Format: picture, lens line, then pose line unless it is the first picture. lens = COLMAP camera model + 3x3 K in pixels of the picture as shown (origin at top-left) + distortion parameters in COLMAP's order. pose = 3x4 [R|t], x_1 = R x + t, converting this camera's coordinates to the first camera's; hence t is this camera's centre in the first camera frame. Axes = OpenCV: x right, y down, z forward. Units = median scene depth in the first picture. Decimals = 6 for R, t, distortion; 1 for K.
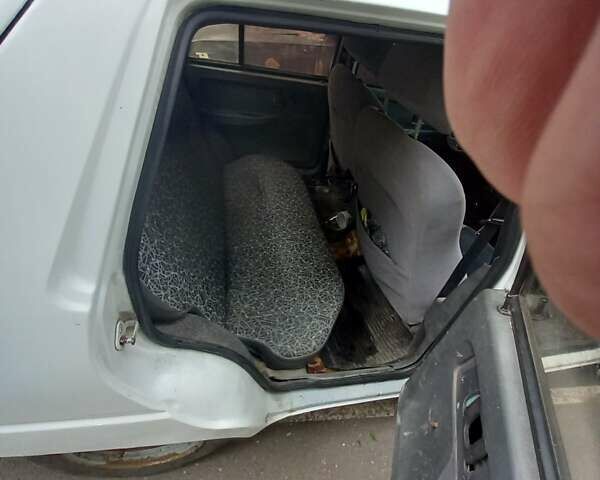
lens RADIAL K [[304.2, 0, 300.0], [0, 304.2, 240.0], [0, 0, 1]] dist [0.002906, -0.012950]
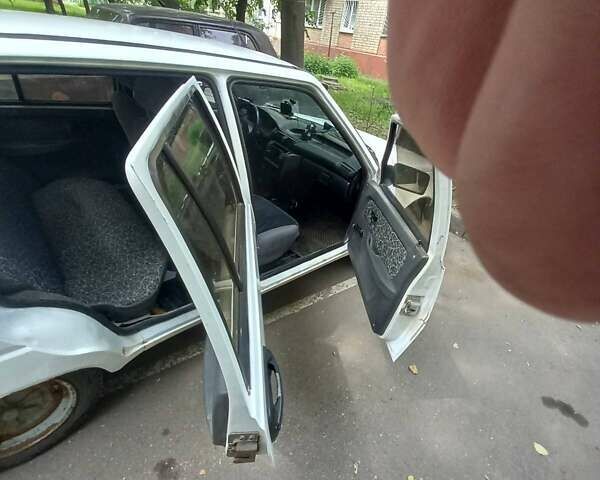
lens RADIAL K [[304.2, 0, 300.0], [0, 304.2, 240.0], [0, 0, 1]] dist [0.002906, -0.012950]
pose [[0.865575, -0.280603, 0.414779, 0.120357], [0.303003, 0.952910, 0.012337, 0.284739], [-0.398708, 0.115001, 0.909839, -0.482249]]
